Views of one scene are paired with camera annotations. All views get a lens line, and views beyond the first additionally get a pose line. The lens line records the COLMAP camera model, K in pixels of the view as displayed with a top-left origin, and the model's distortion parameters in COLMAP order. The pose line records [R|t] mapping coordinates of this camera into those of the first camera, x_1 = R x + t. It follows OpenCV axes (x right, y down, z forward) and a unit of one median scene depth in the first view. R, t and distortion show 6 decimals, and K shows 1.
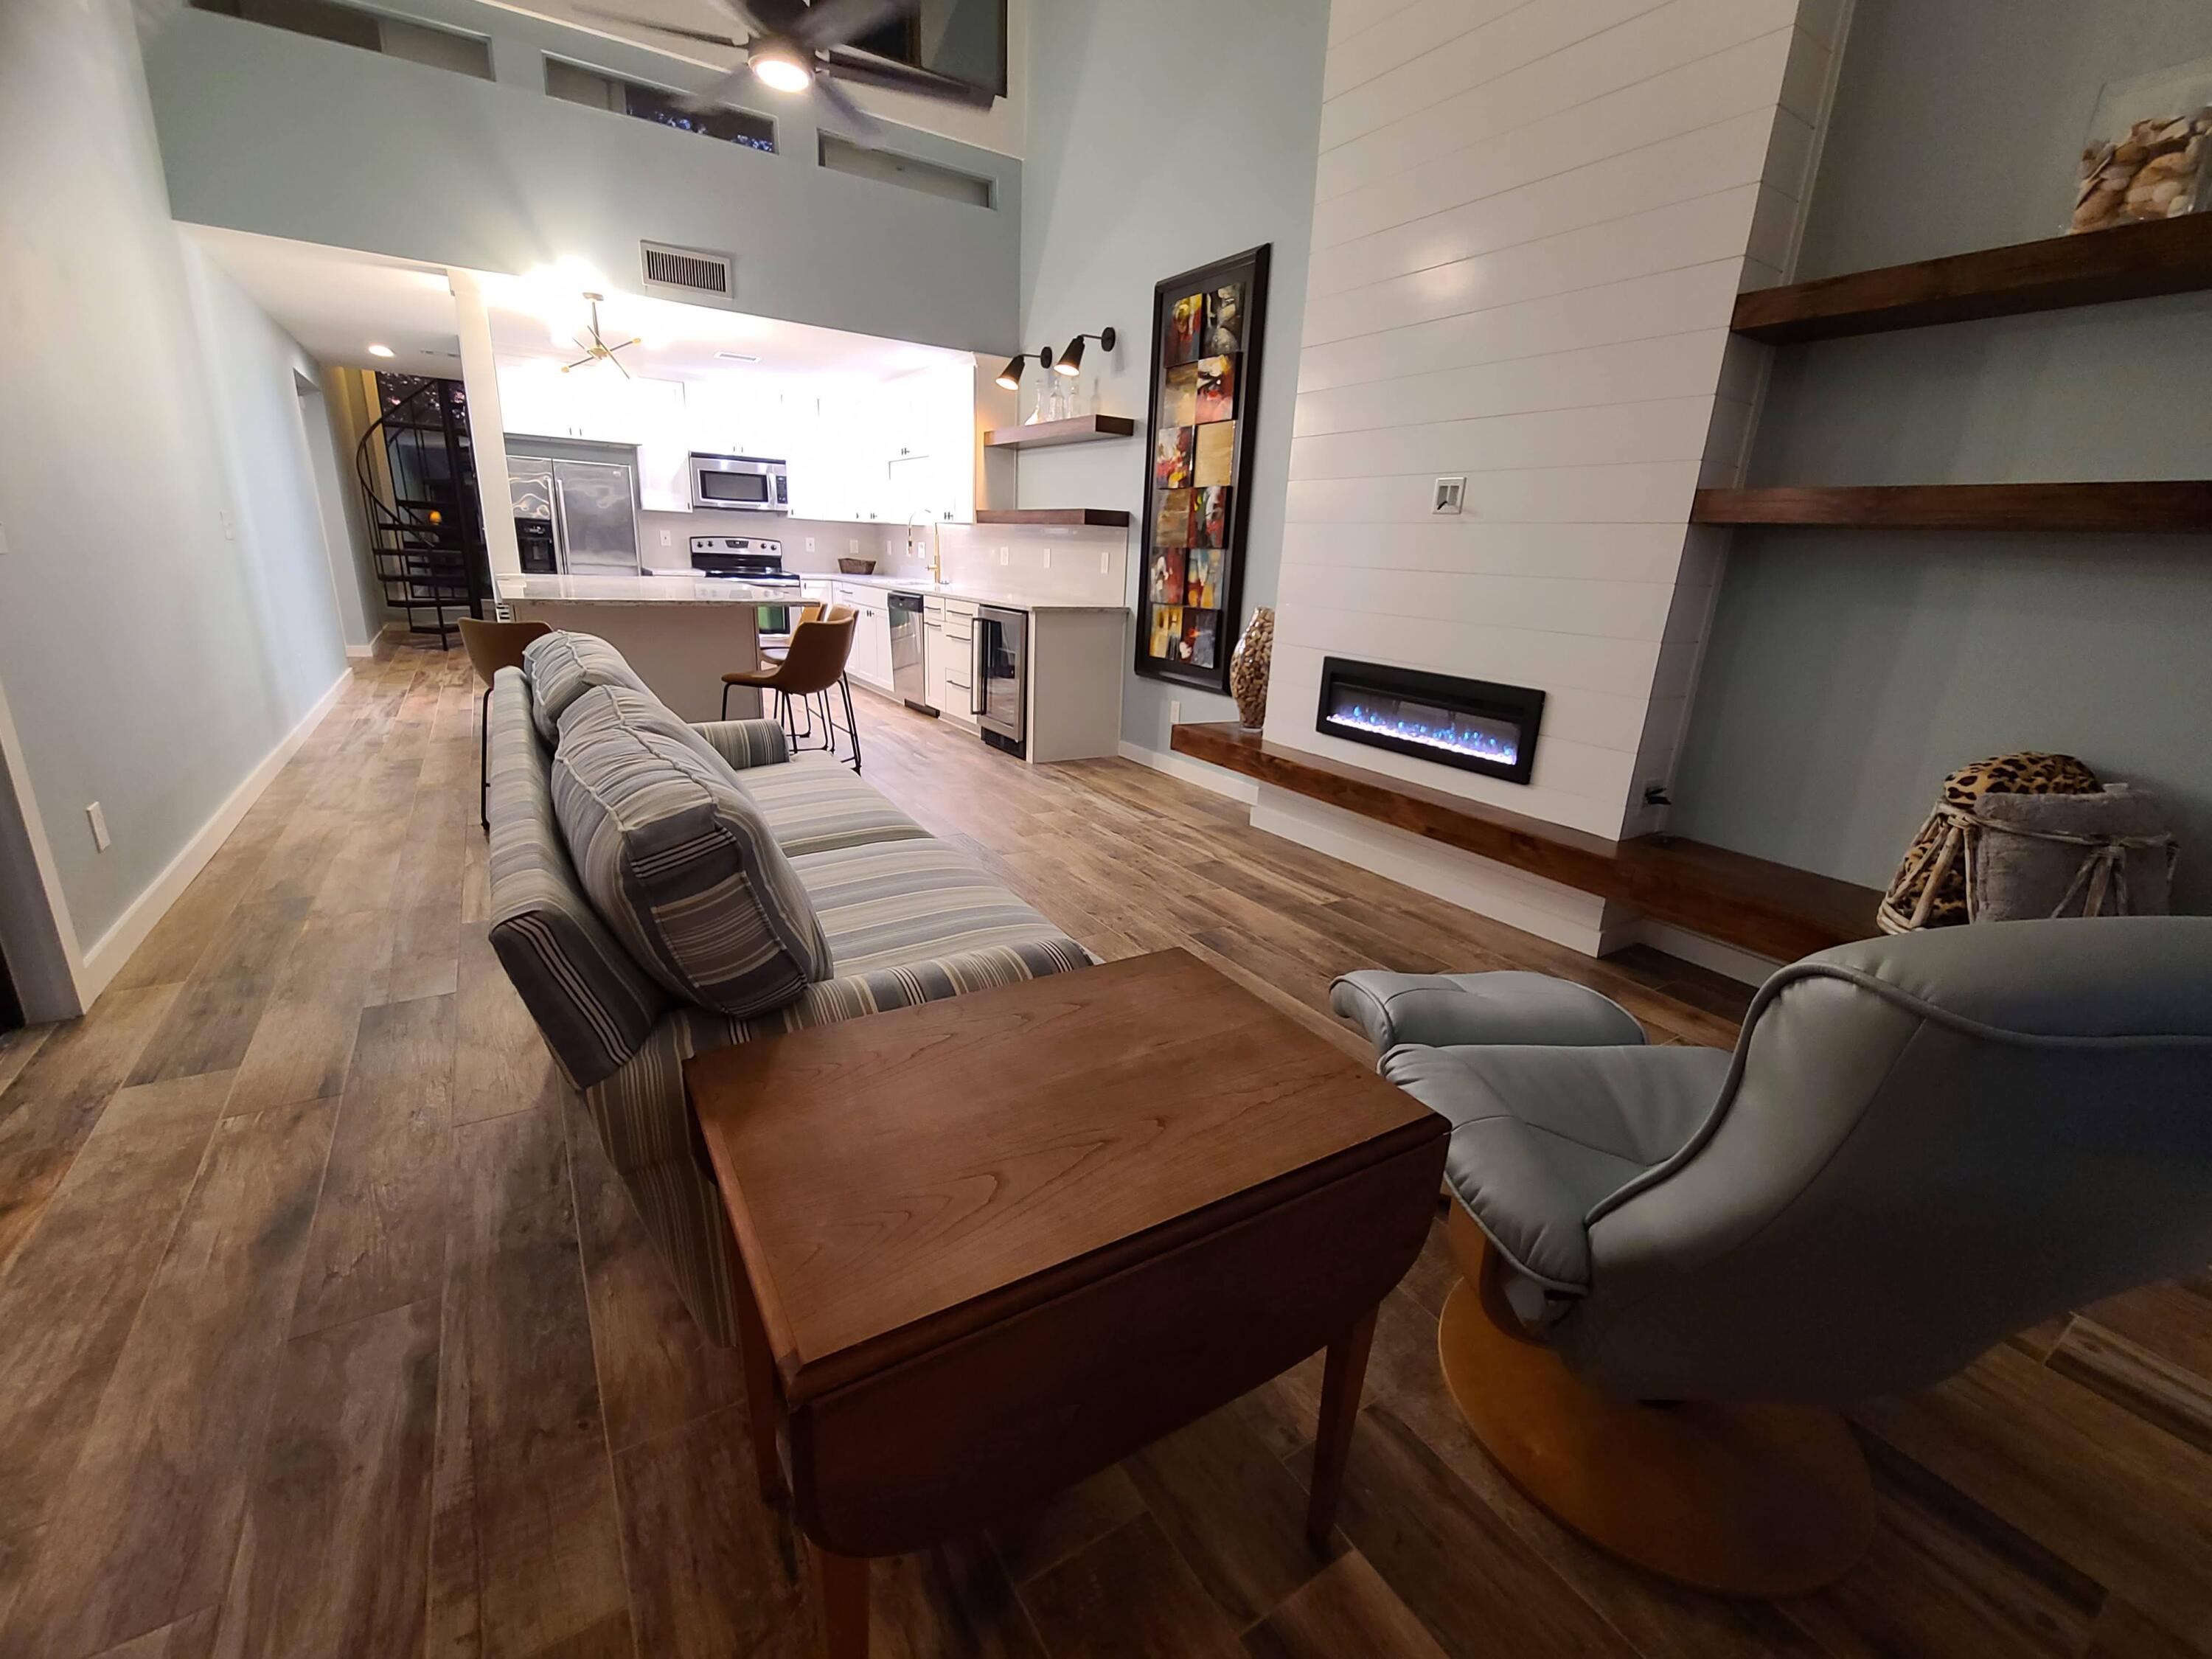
lens RADIAL K [[903.2, 0, 1108.7], [0, 903.2, 833.8], [0, 0, 1]] dist [-0.010413, 0.003828]
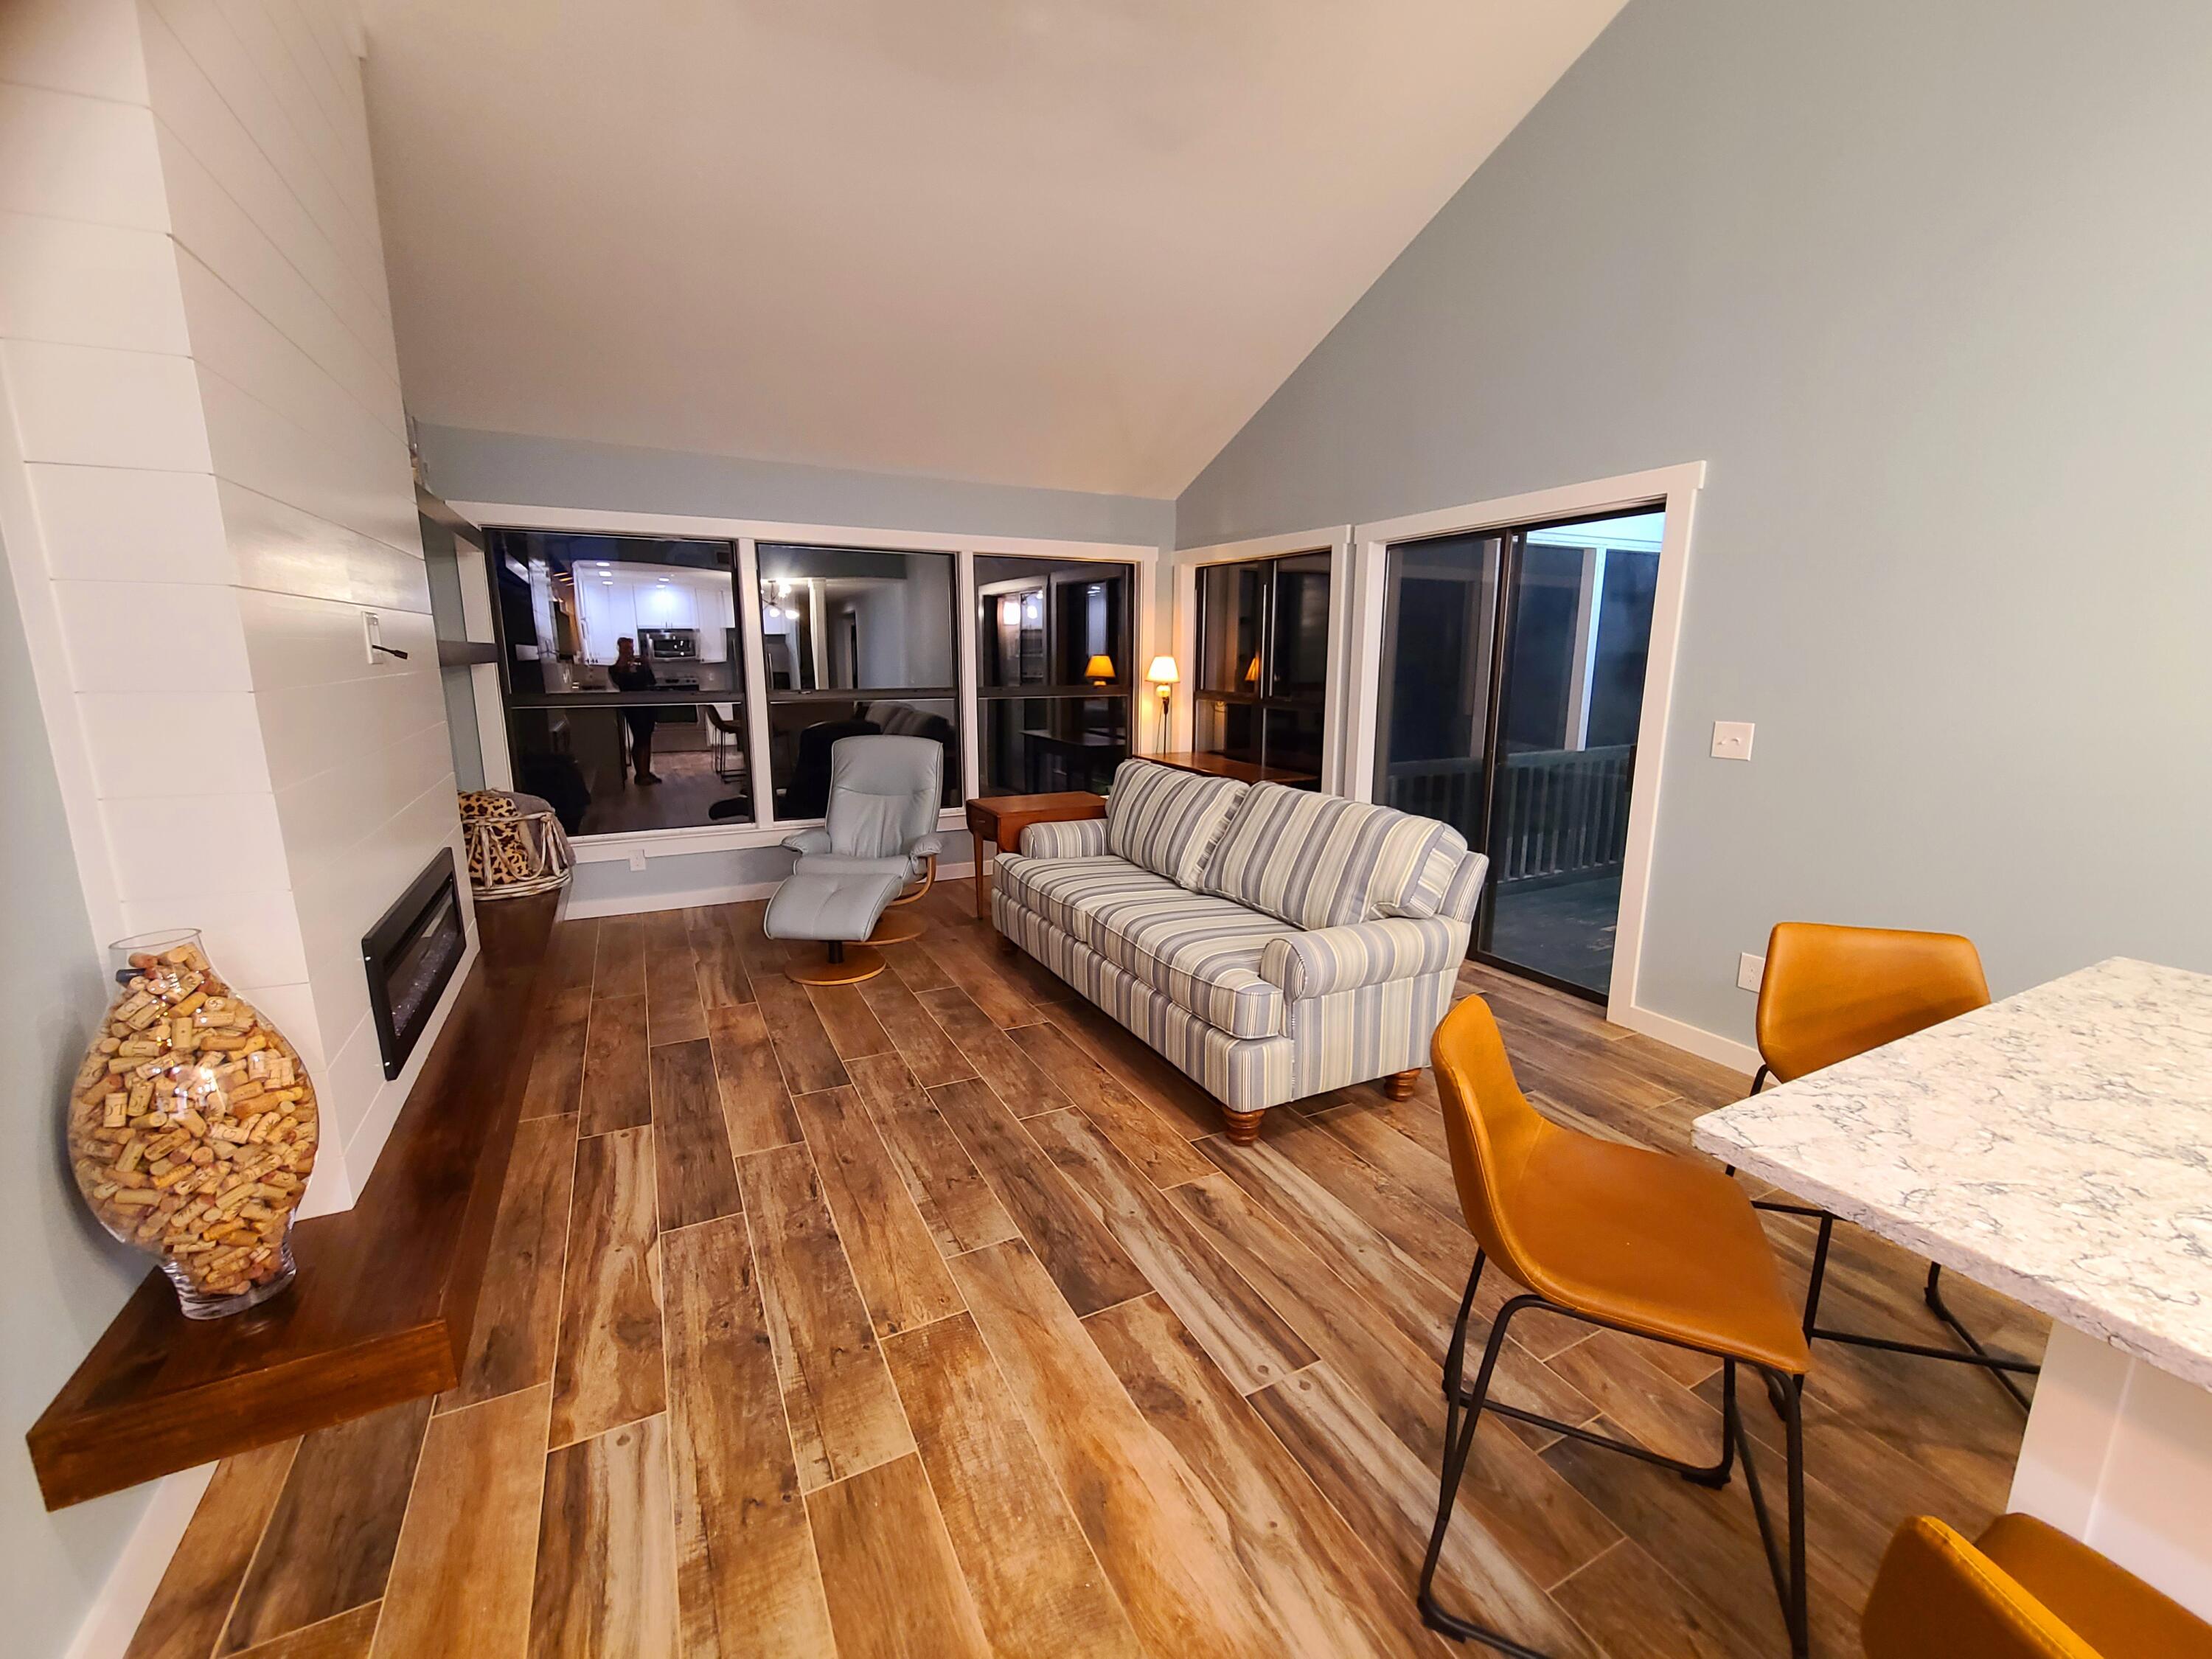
lens RADIAL K [[903.2, 0, 1105.1], [0, 903.2, 833.8], [0, 0, 1]] dist [-0.010413, 0.003828]
pose [[-0.993767, -0.075625, 0.081898, -0.224368], [-0.026219, 0.872643, 0.487655, -0.559364], [-0.108346, 0.482468, -0.869187, 1.519696]]
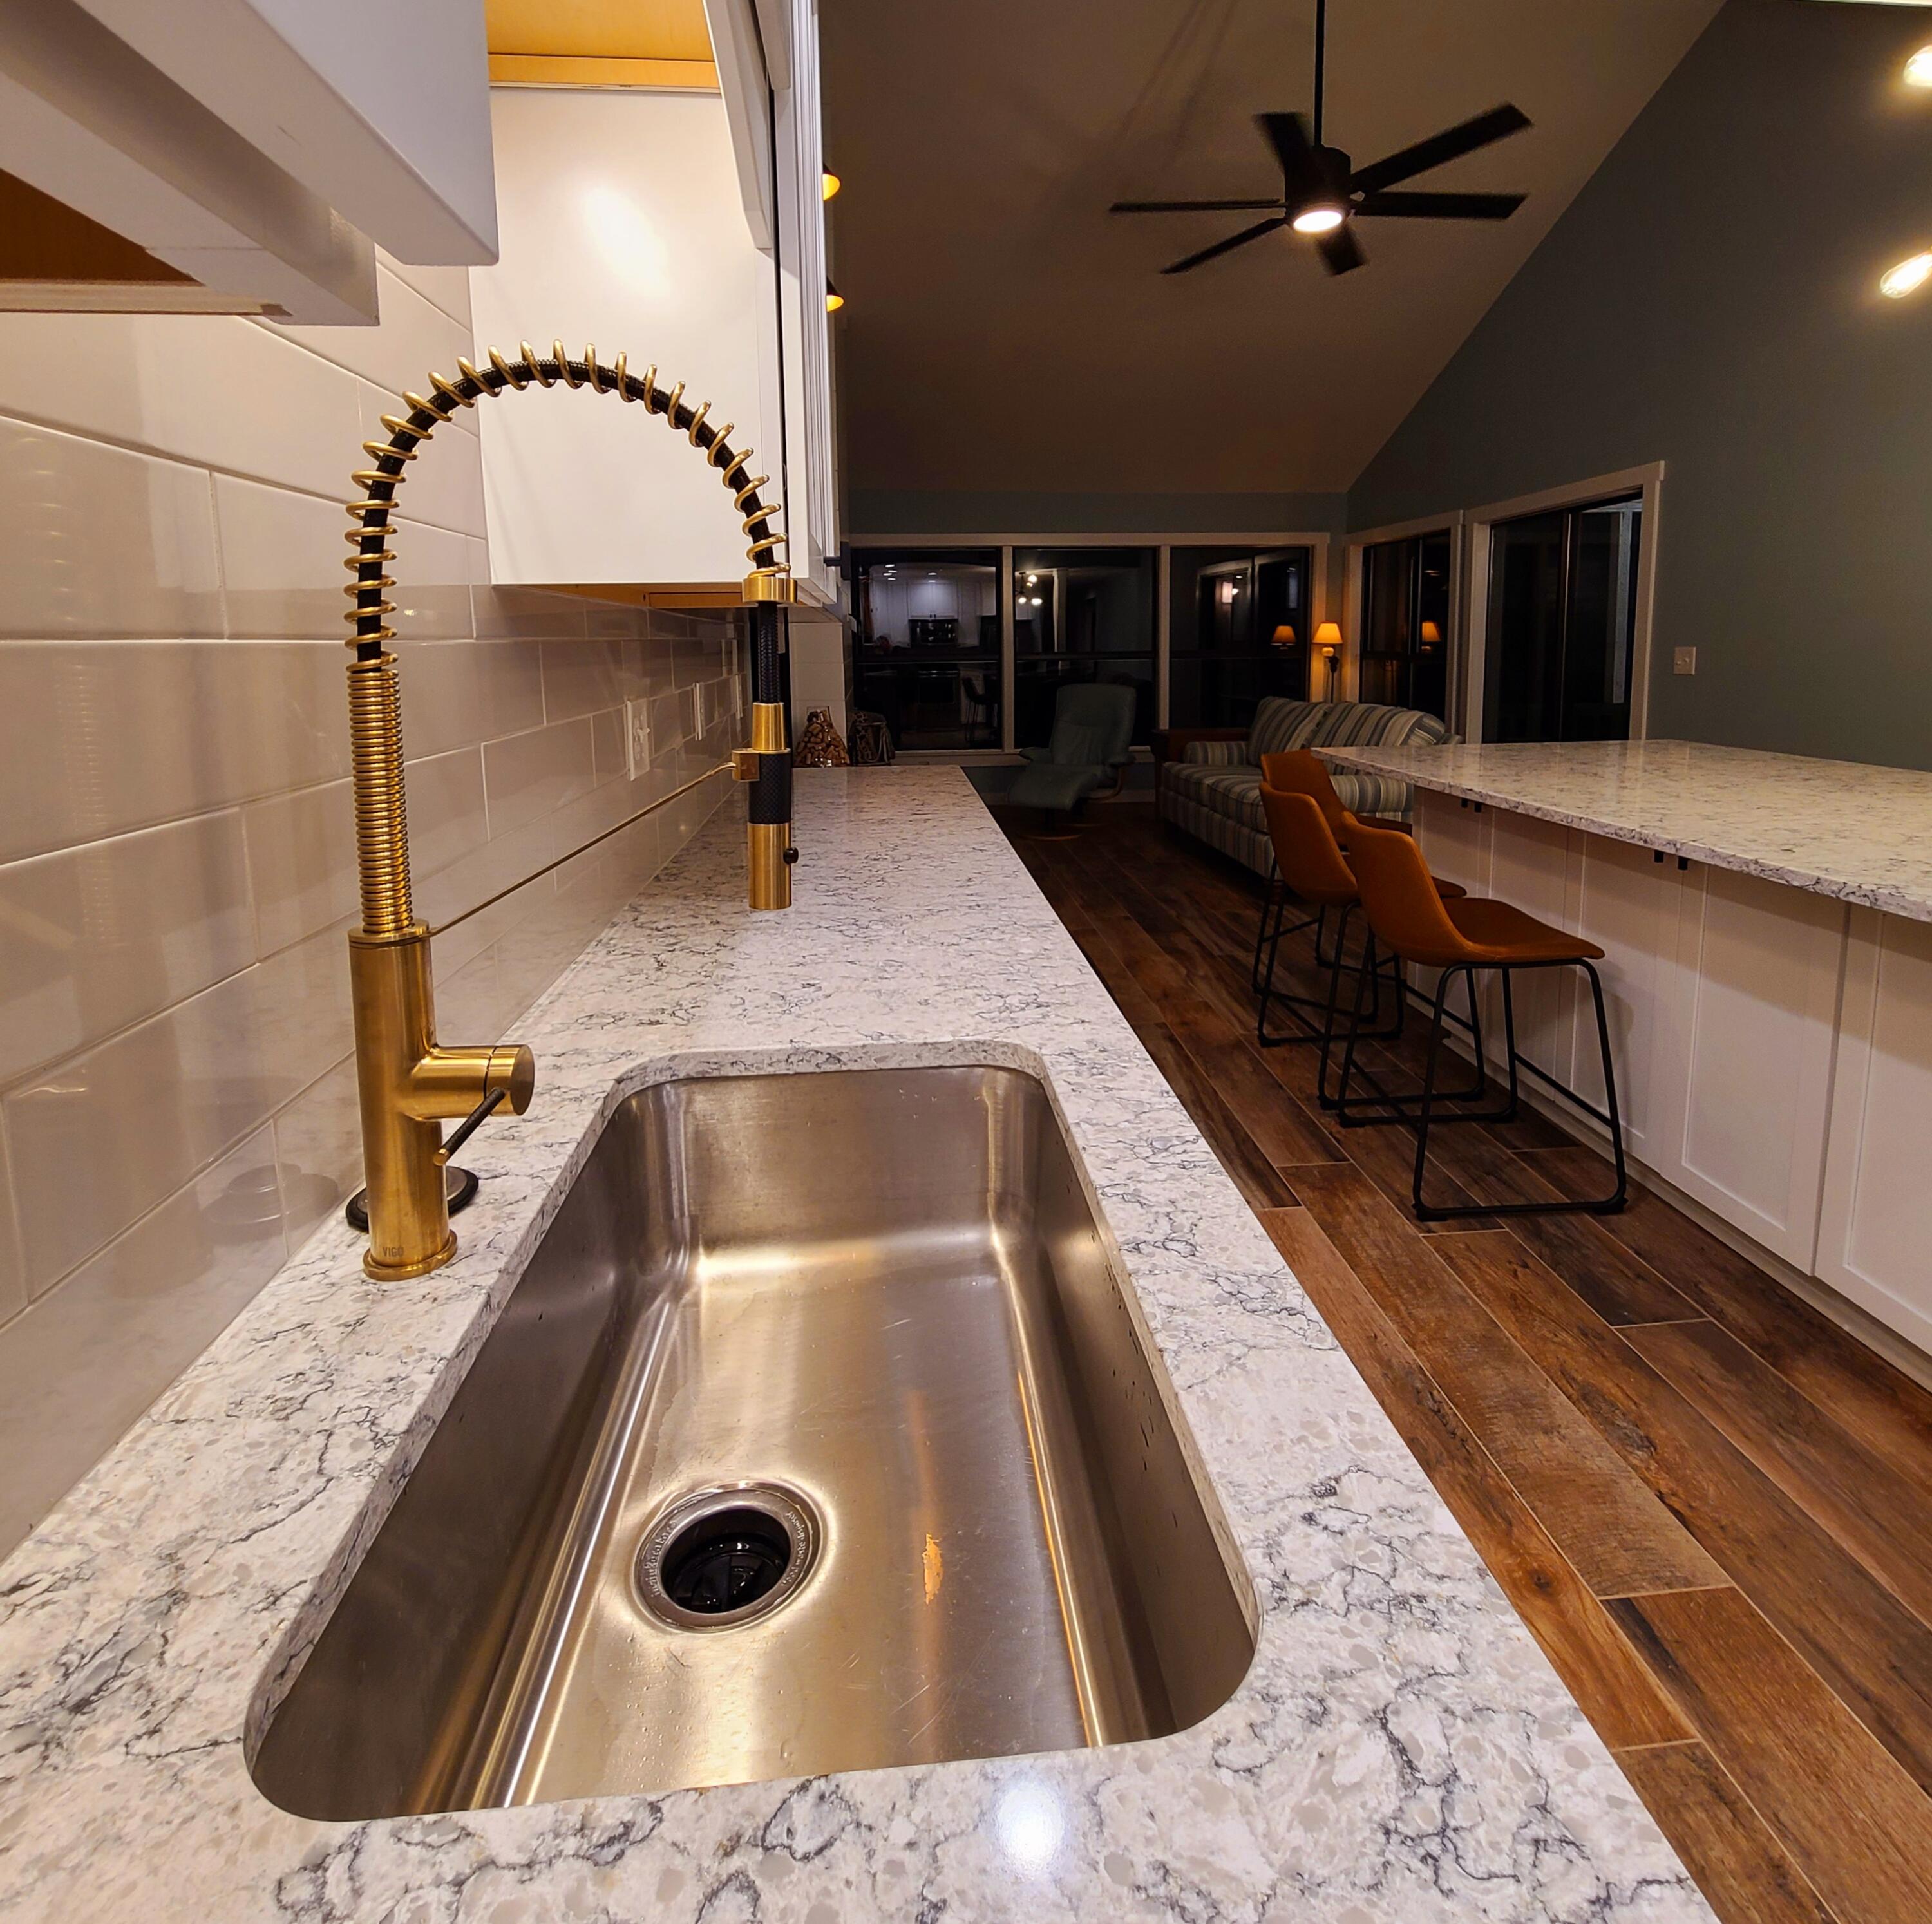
lens RADIAL K [[1079.4, 0, 962.0], [0, 1079.4, 769.8], [0, 0, 1]] dist [-0.000333, 0.000417]
pose [[-0.878872, -0.093588, 0.467788, -0.607872], [0.113793, 0.911139, 0.396078, -0.775590], [-0.463288, 0.401333, -0.790124, 2.296439]]
